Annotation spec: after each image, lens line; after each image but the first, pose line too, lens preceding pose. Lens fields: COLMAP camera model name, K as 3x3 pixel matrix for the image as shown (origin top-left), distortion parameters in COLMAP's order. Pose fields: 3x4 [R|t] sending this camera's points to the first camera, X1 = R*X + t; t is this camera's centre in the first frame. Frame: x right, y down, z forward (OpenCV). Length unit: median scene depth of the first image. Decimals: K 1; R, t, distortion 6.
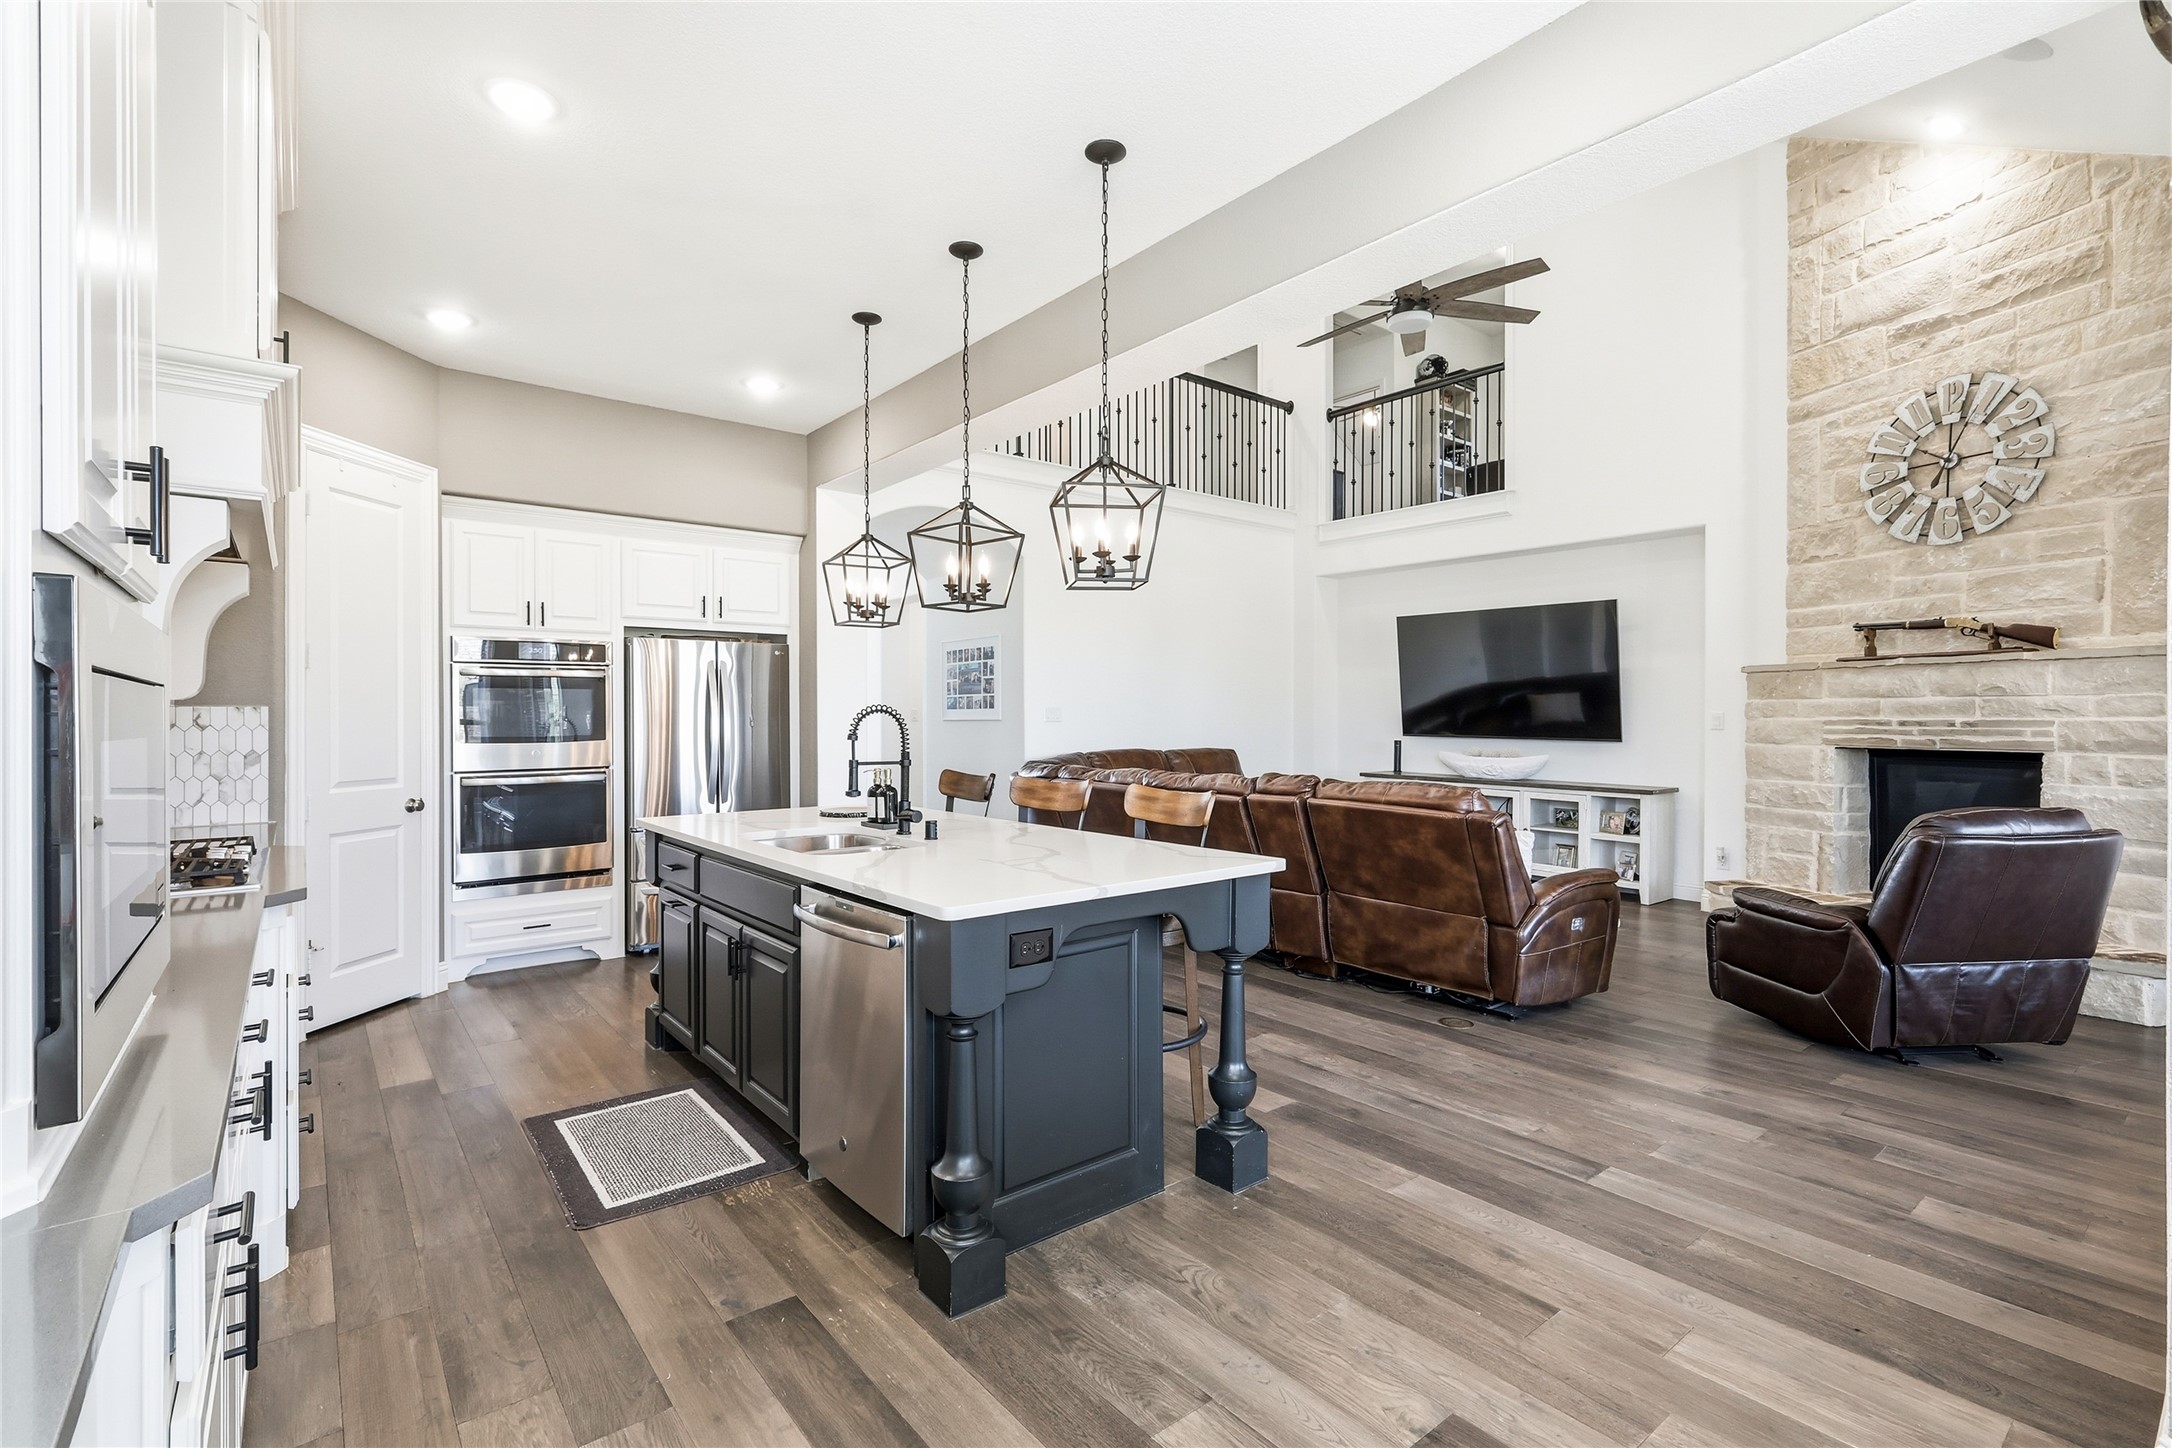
lens RADIAL K [[981.3, 0, 1091.1], [0, 981.3, 716.2], [0, 0, 1]] dist [0.002291, 0.000118]
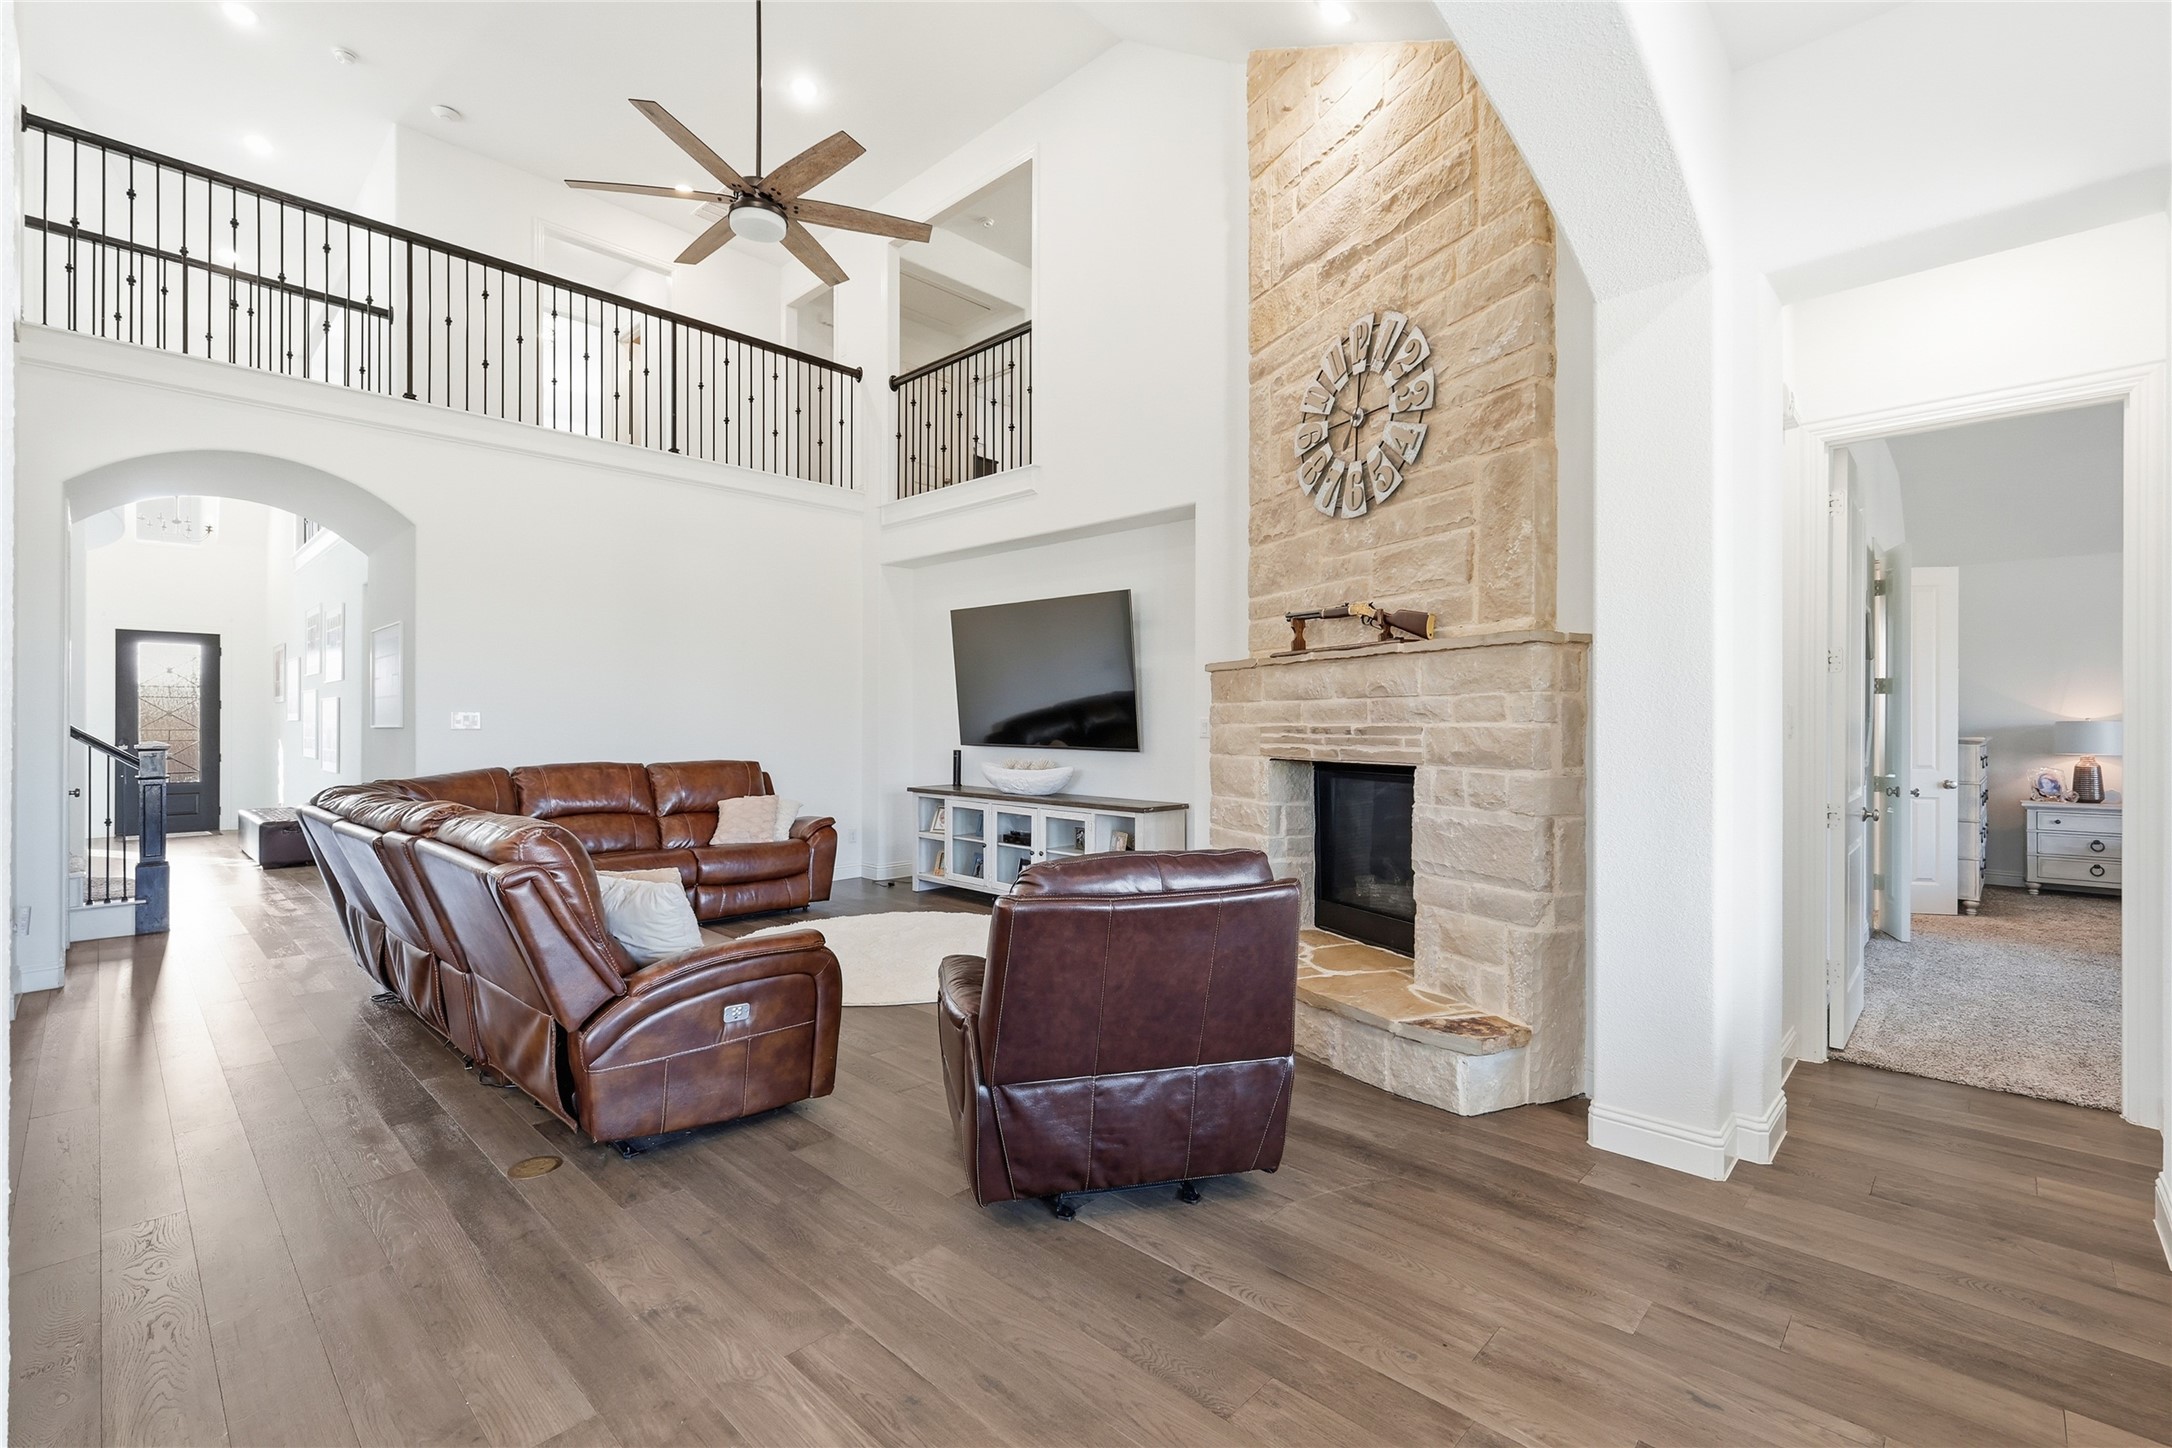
lens RADIAL K [[948.6, 0, 1090.6], [0, 948.6, 720.3], [0, 0, 1]] dist [-0.000213, -0.000084]
pose [[0.991154, -0.001268, 0.132709, 0.548310], [0.001754, 0.999992, -0.003544, 0.001201], [-0.132703, 0.003745, 0.991149, 0.232158]]
